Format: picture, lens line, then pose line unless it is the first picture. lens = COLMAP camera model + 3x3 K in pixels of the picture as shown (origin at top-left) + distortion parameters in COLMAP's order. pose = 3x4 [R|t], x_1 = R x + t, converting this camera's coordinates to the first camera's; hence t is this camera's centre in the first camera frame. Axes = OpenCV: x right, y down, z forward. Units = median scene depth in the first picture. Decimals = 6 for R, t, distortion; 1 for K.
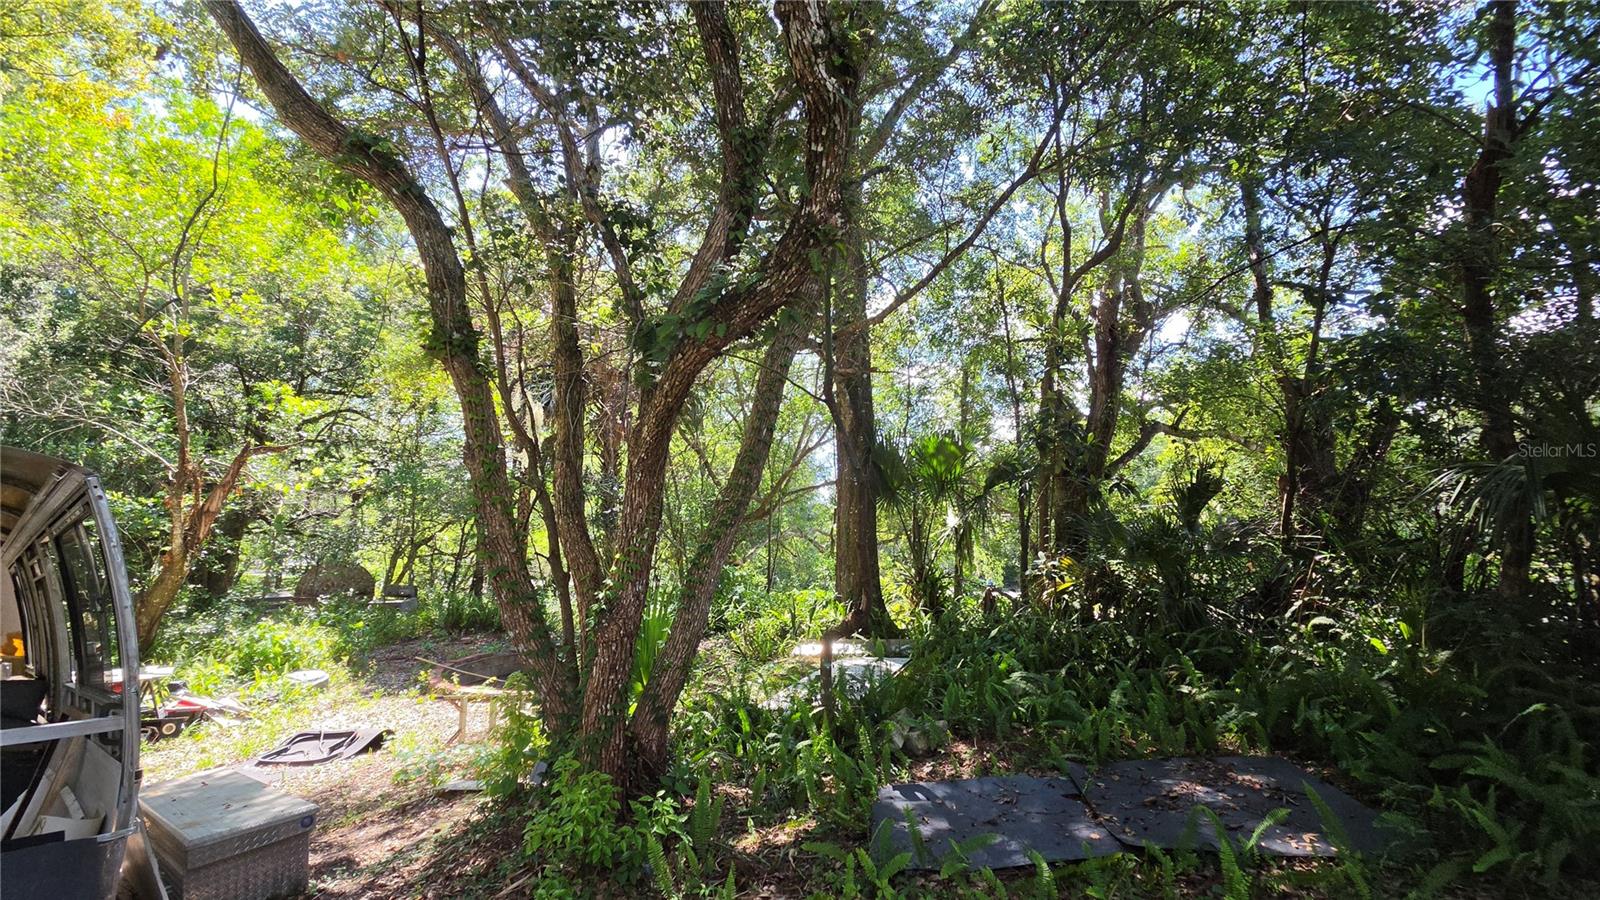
lens RADIAL K [[643.2, 0, 791.8], [0, 643.2, 462.6], [0, 0, 1]] dist [0.017940, -0.009800]
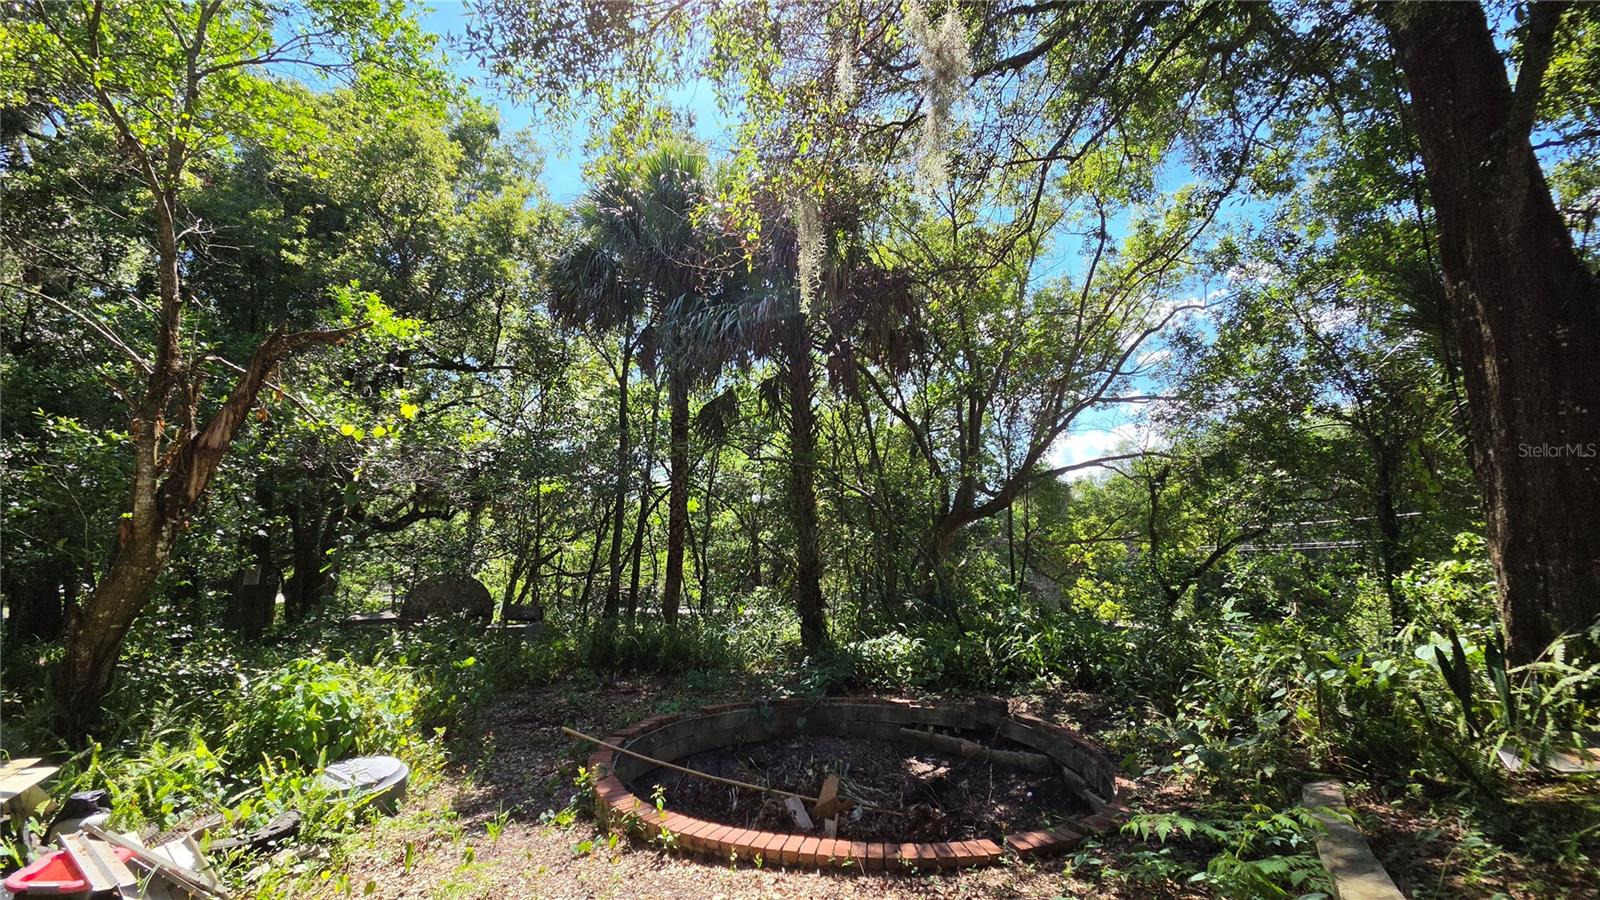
lens RADIAL K [[643.2, 0, 789.8], [0, 643.2, 453.7], [0, 0, 1]] dist [0.017940, -0.009800]
pose [[0.989472, -0.031508, -0.141252, -0.325302], [0.023473, 0.998029, -0.058193, 0.114230], [0.142807, 0.054264, 0.988262, 0.506088]]
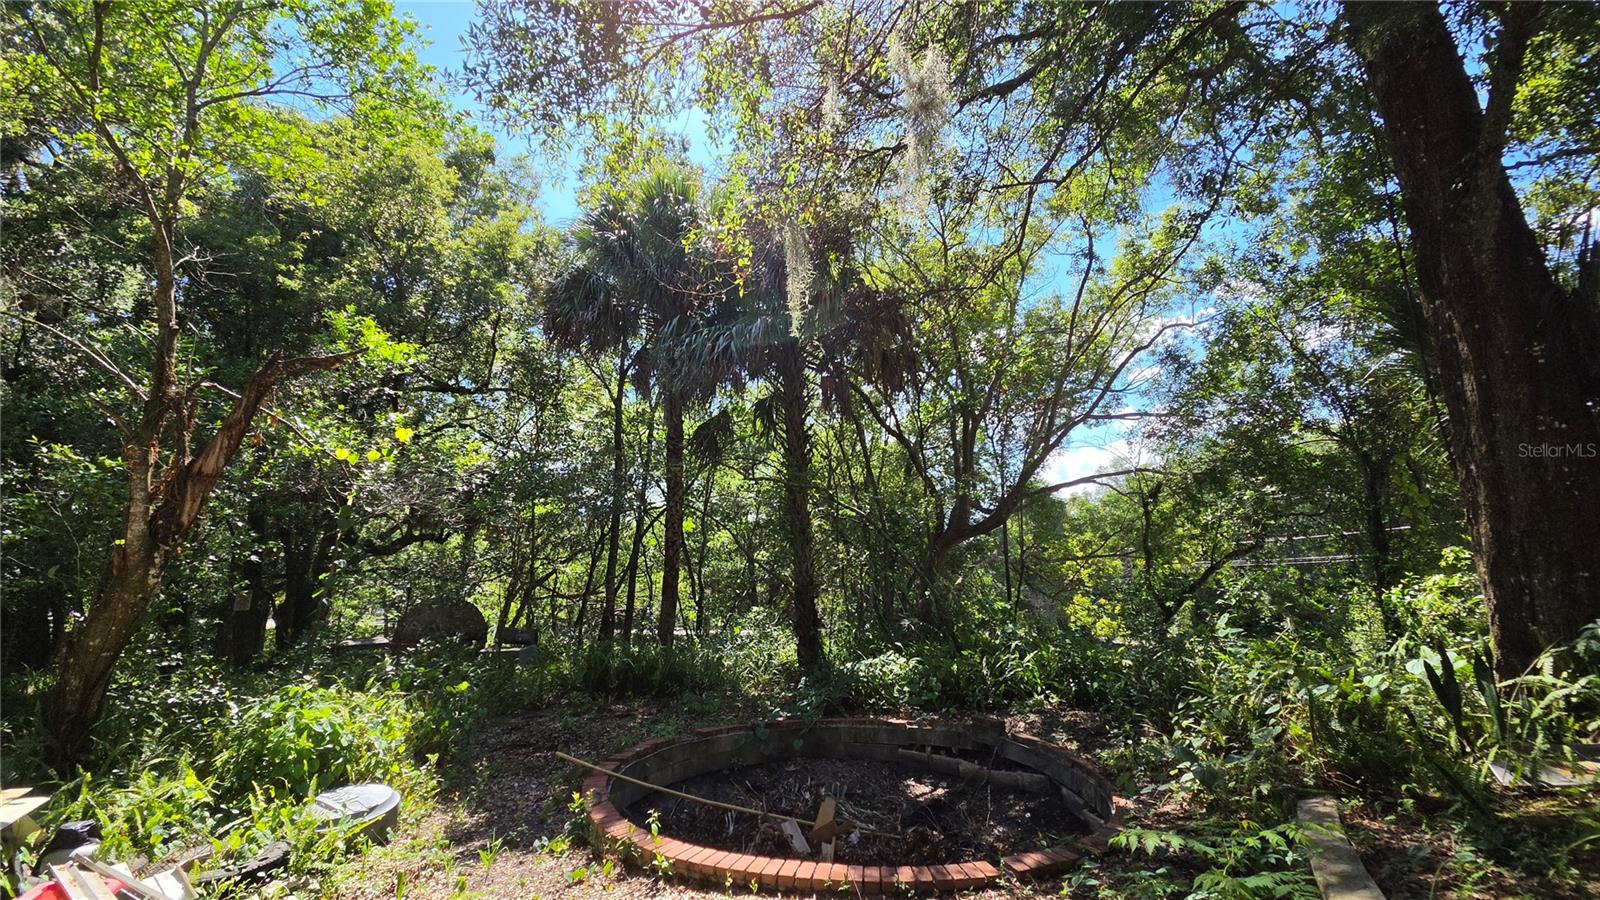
lens RADIAL K [[643.2, 0, 788.9], [0, 643.2, 454.7], [0, 0, 1]] dist [0.017940, -0.009800]
pose [[0.989936, -0.044187, -0.134441, -0.323383], [0.032776, 0.995761, -0.085938, 0.113493], [0.137669, 0.080667, 0.987188, 0.503254]]
